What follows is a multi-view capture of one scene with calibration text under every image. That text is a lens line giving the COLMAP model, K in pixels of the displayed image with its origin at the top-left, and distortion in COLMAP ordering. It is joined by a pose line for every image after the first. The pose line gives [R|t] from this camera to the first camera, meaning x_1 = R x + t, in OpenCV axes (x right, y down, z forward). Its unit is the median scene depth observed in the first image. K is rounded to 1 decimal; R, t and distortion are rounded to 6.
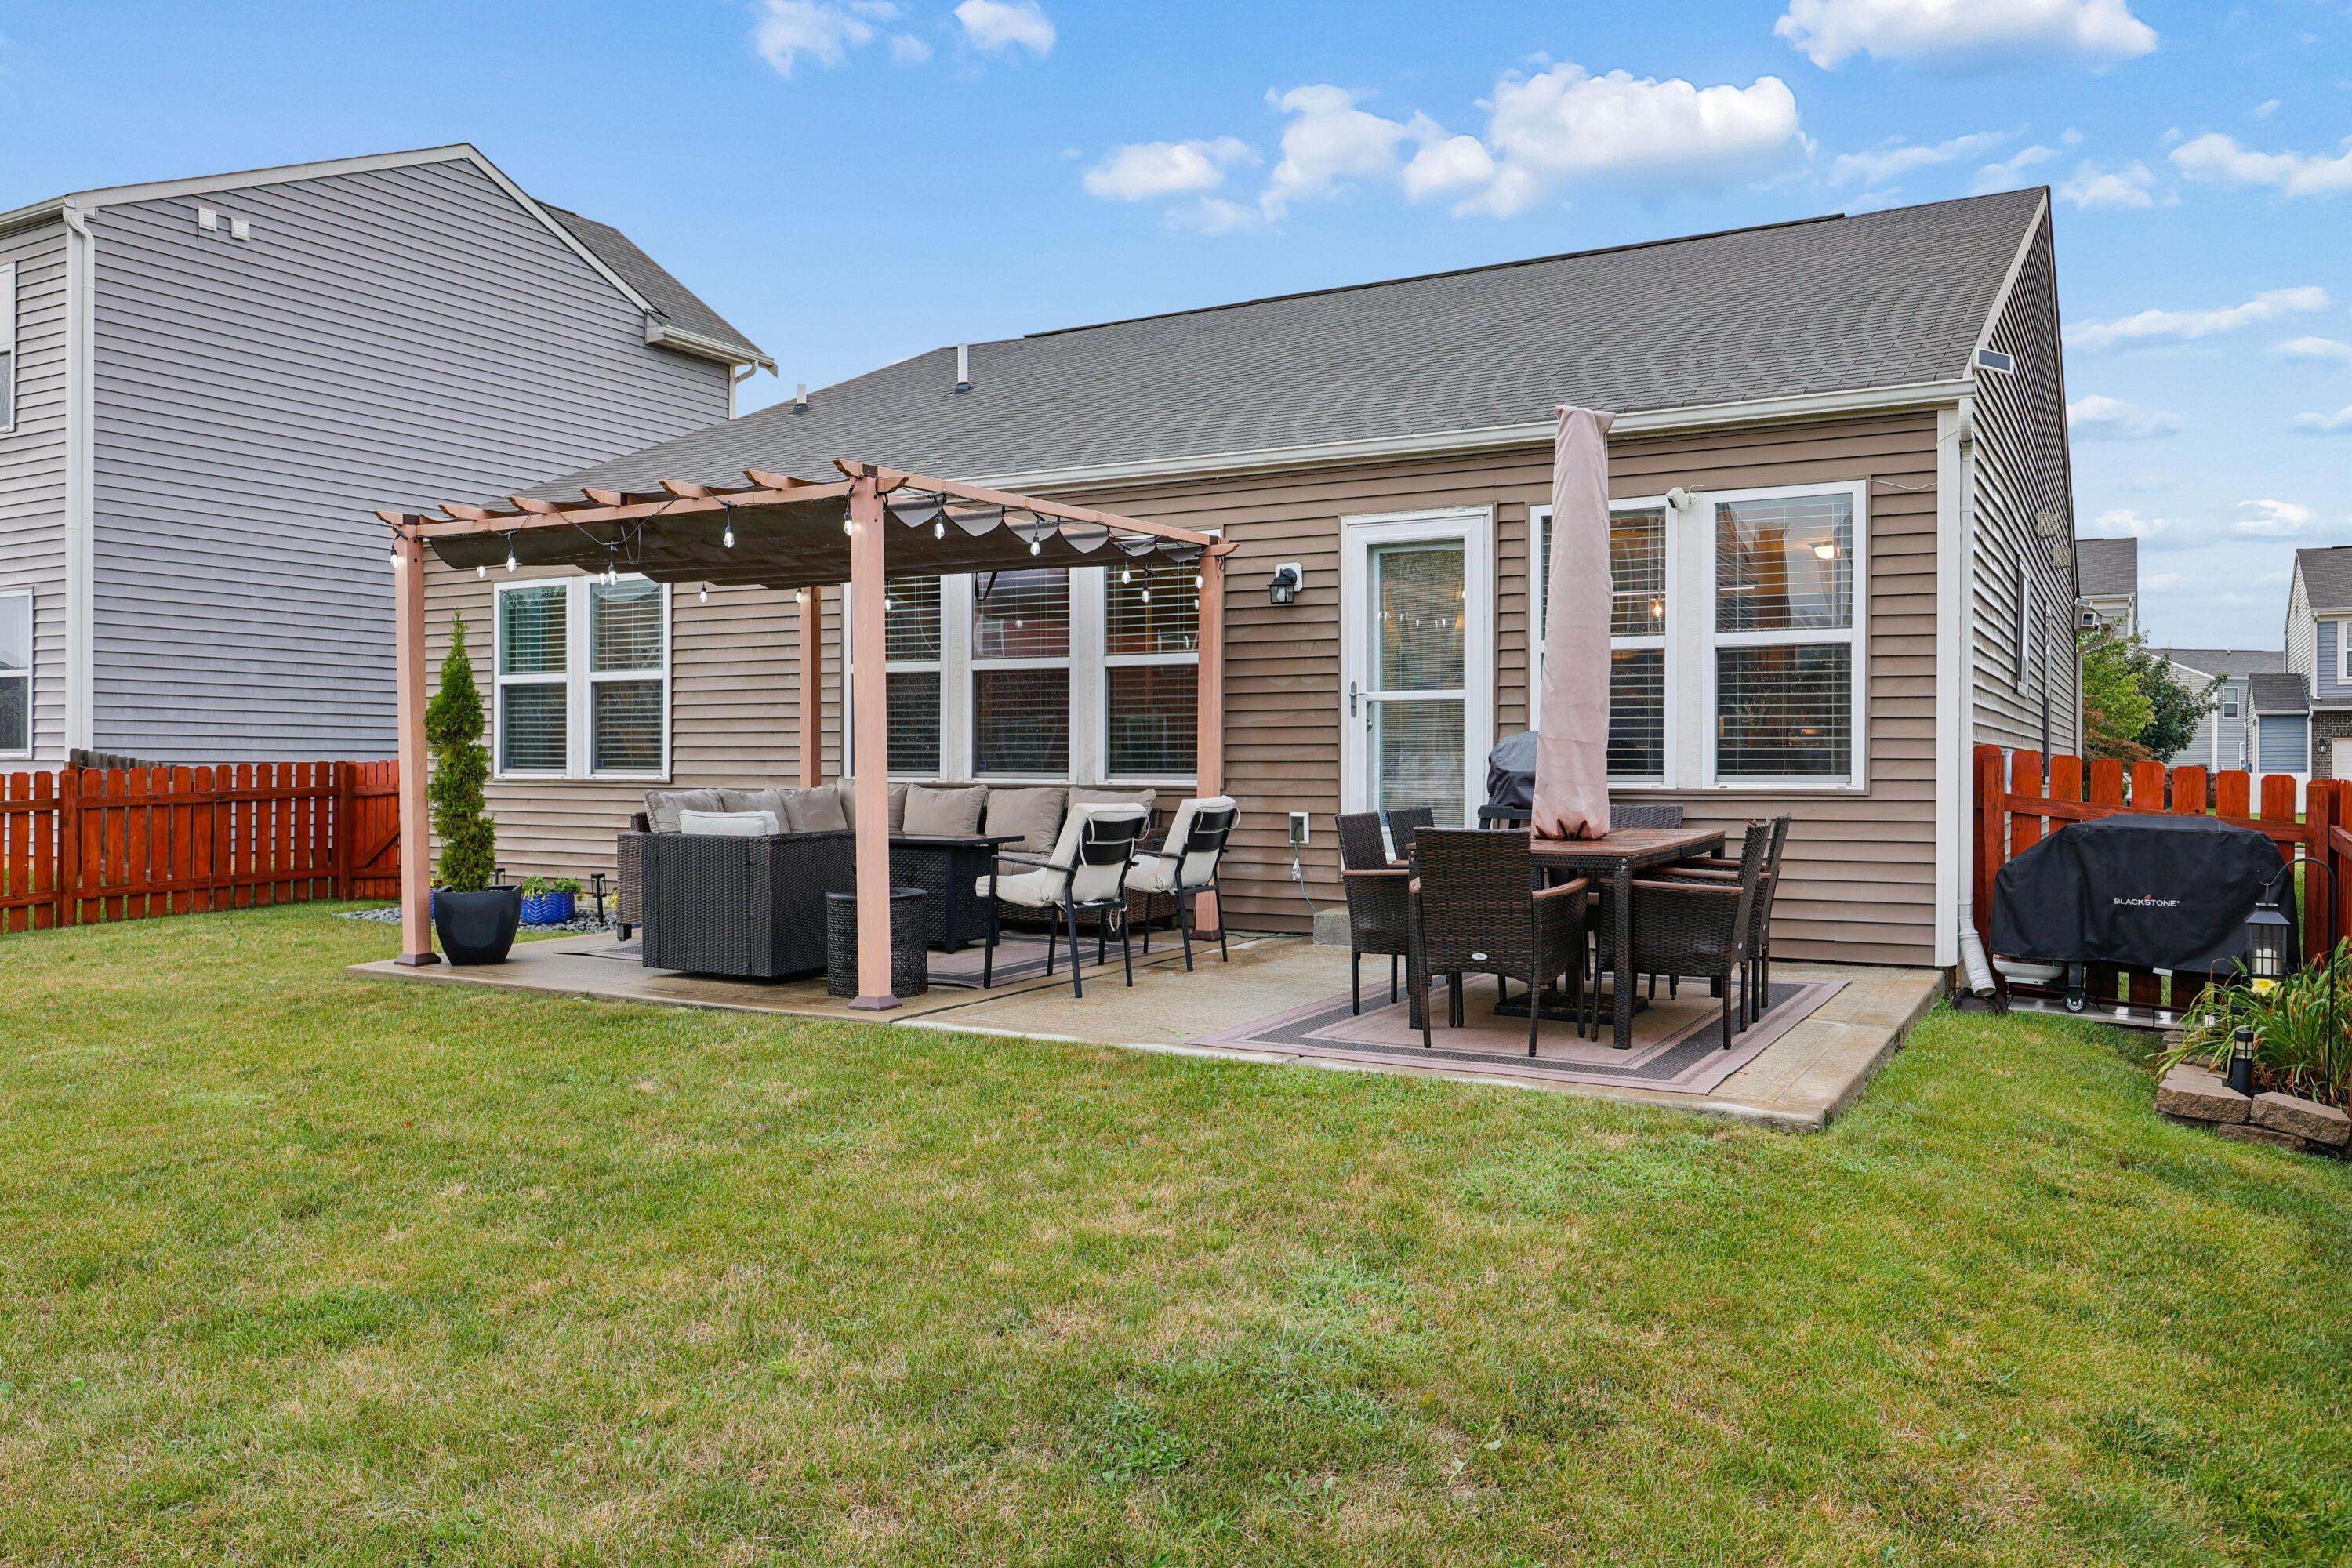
lens RADIAL K [[1743.4, 0, 1155.0], [0, 1743.4, 778.6], [0, 0, 1]] dist [0.011352, -0.009018]
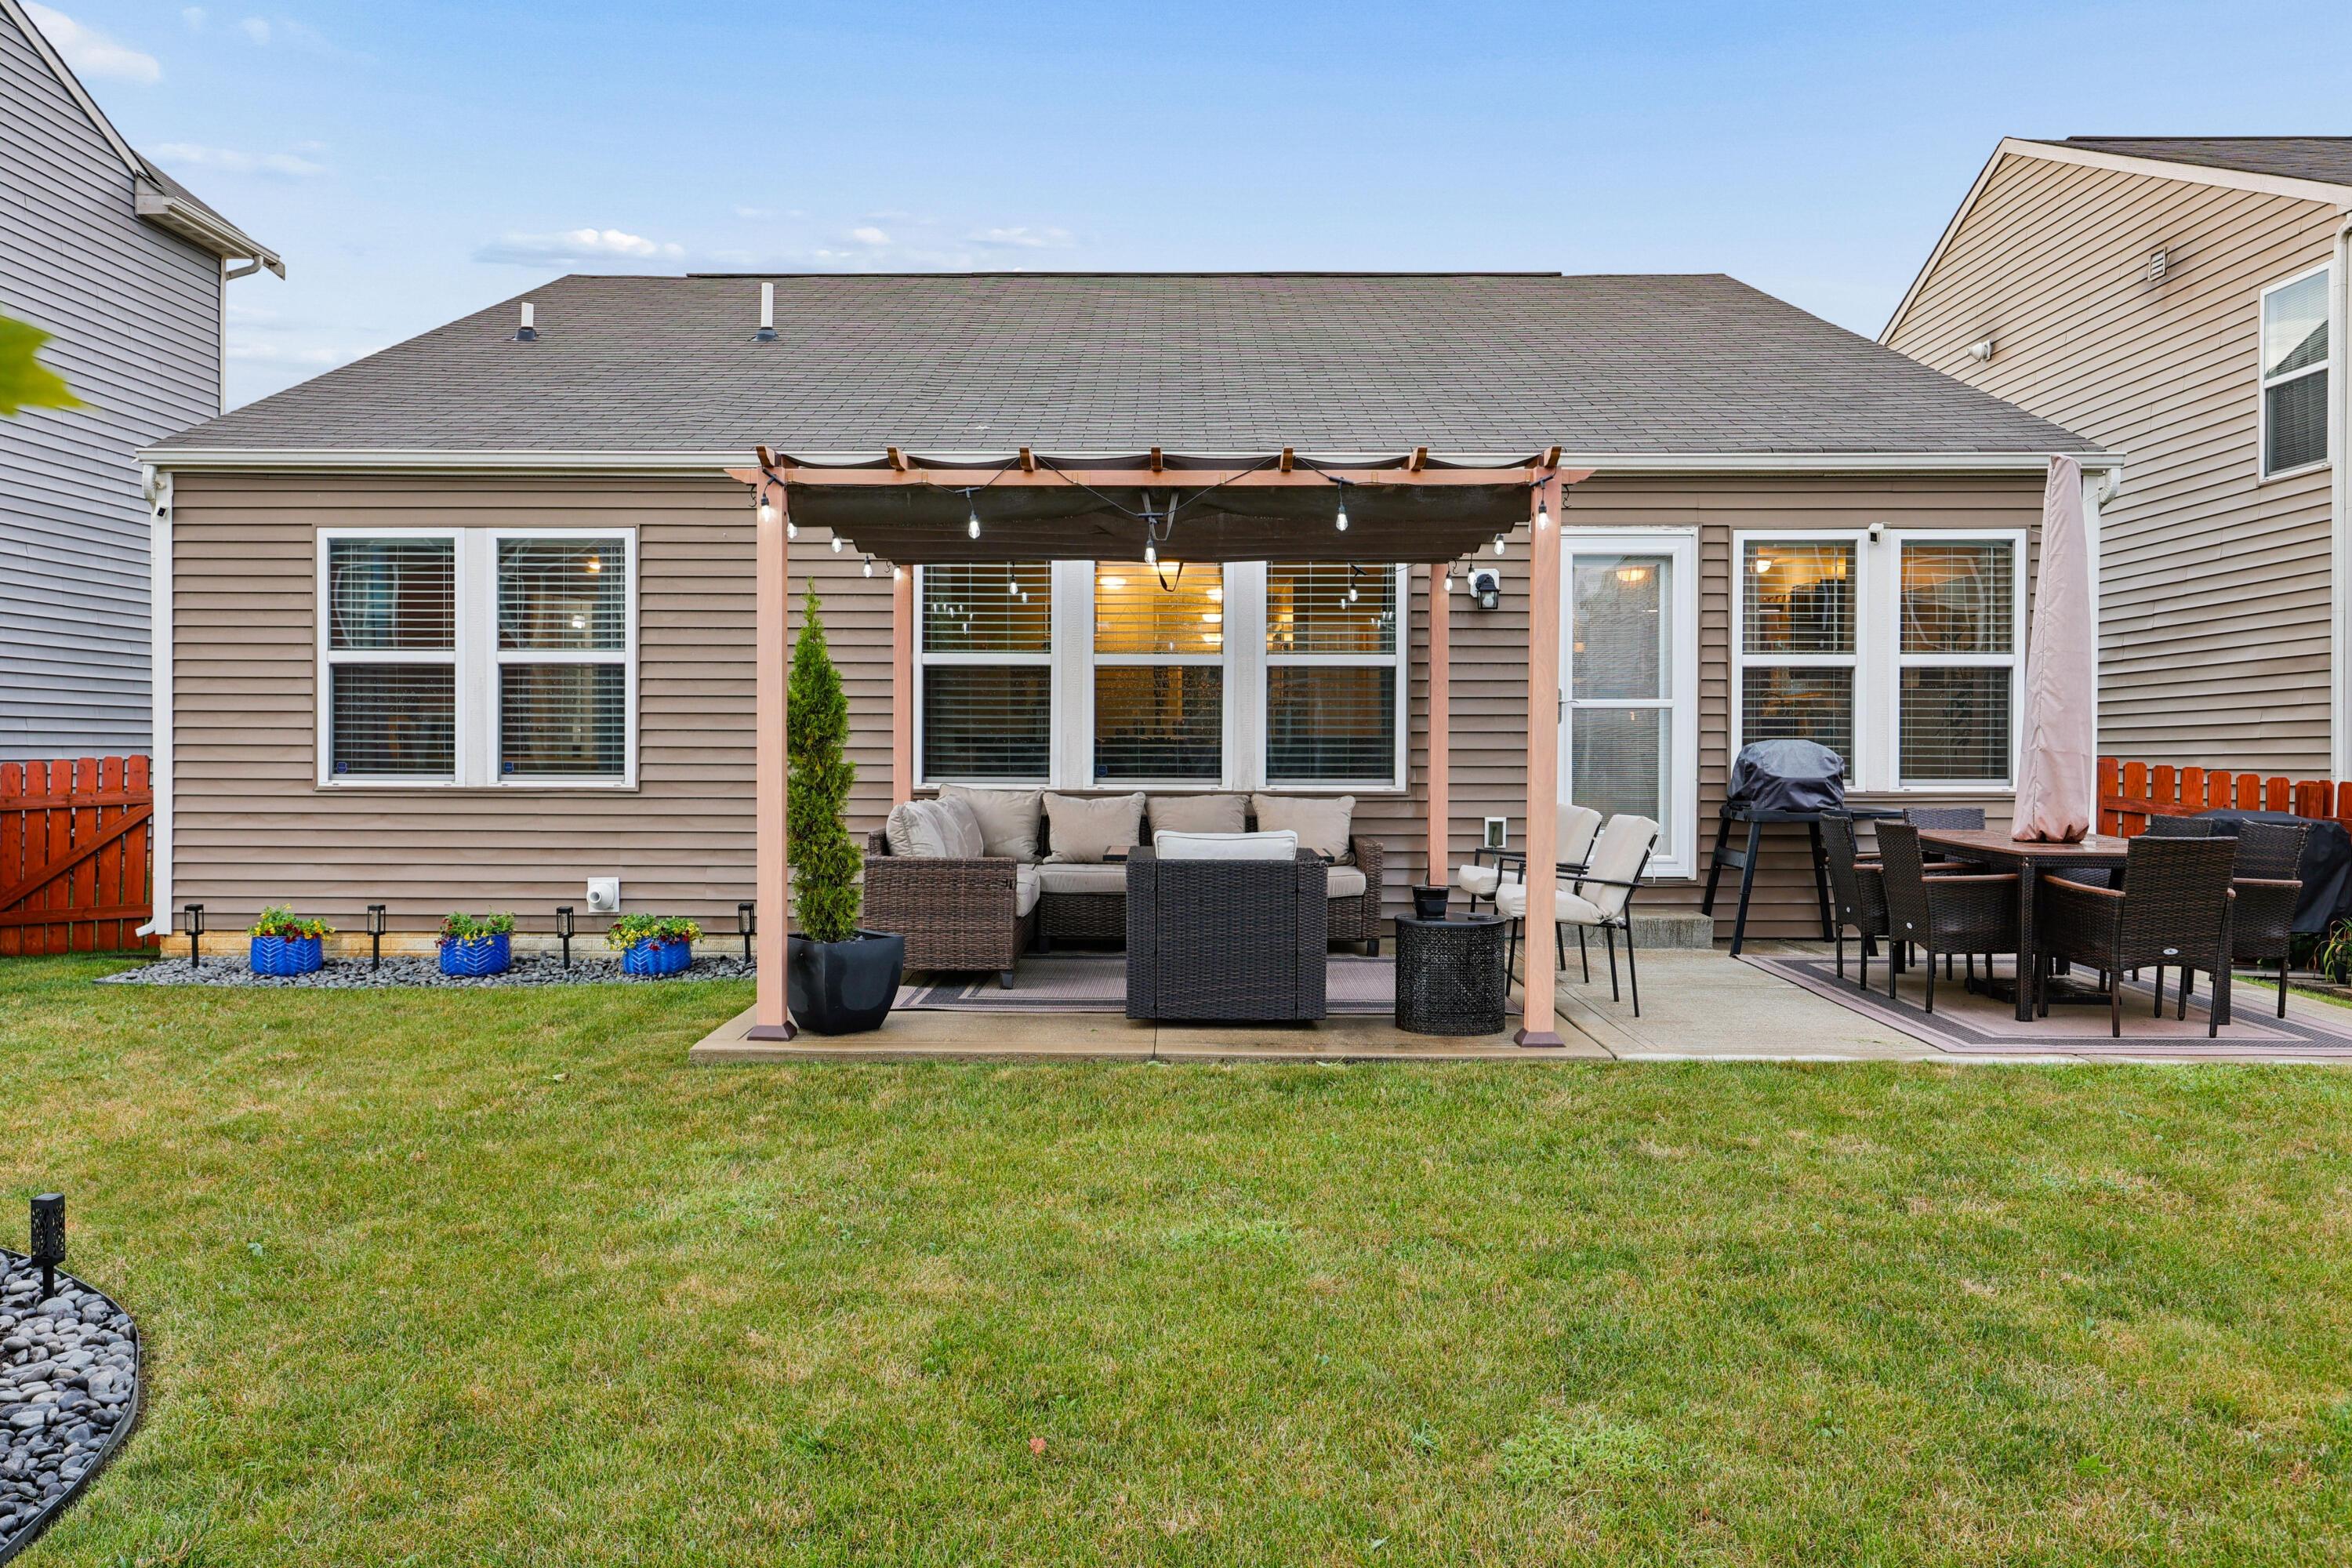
lens RADIAL K [[1743.4, 0, 1158.8], [0, 1743.4, 781.9], [0, 0, 1]] dist [0.011352, -0.009018]
pose [[0.872445, -0.007847, 0.488649, -0.512101], [0.002962, 0.999938, 0.010769, -0.011089], [-0.488703, -0.007948, 0.872414, 0.191307]]
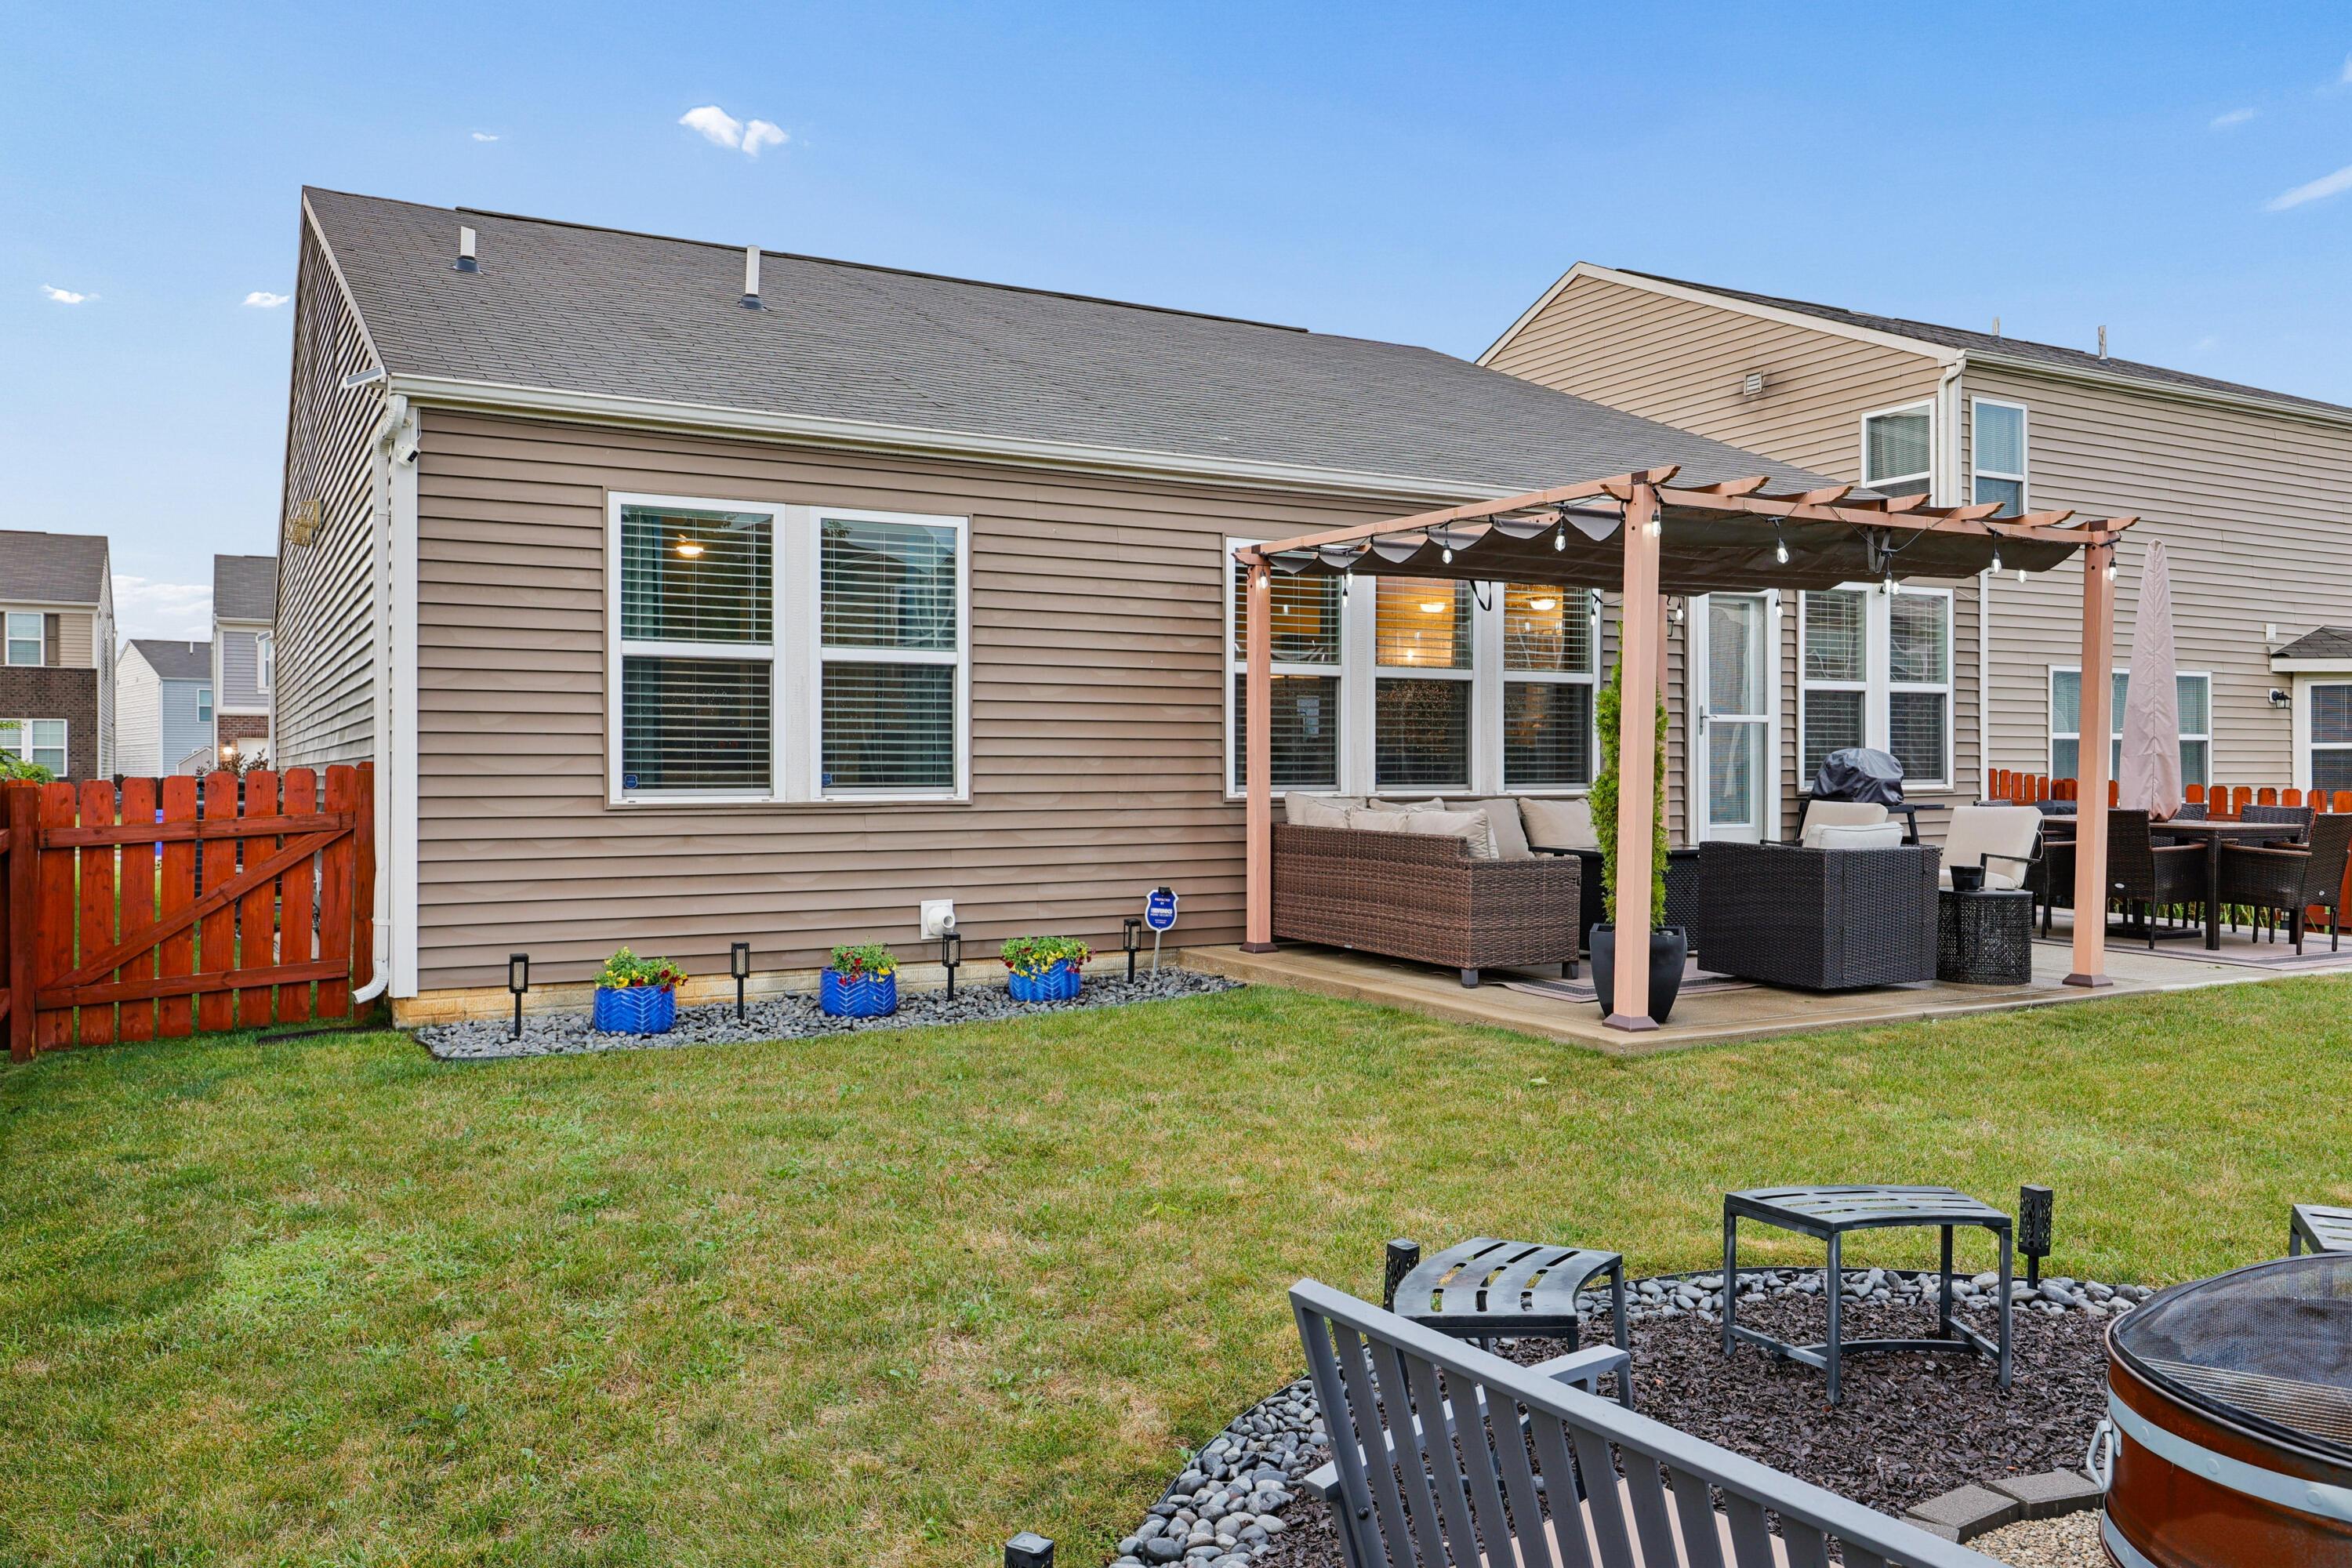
lens RADIAL K [[1743.4, 0, 1161.8], [0, 1743.4, 774.7], [0, 0, 1]] dist [0.011352, -0.009018]
pose [[0.512891, -0.005756, 0.858435, -0.966311], [0.011056, 0.999939, 0.000100, -0.010439], [-0.858383, 0.009440, 0.512923, 0.606588]]
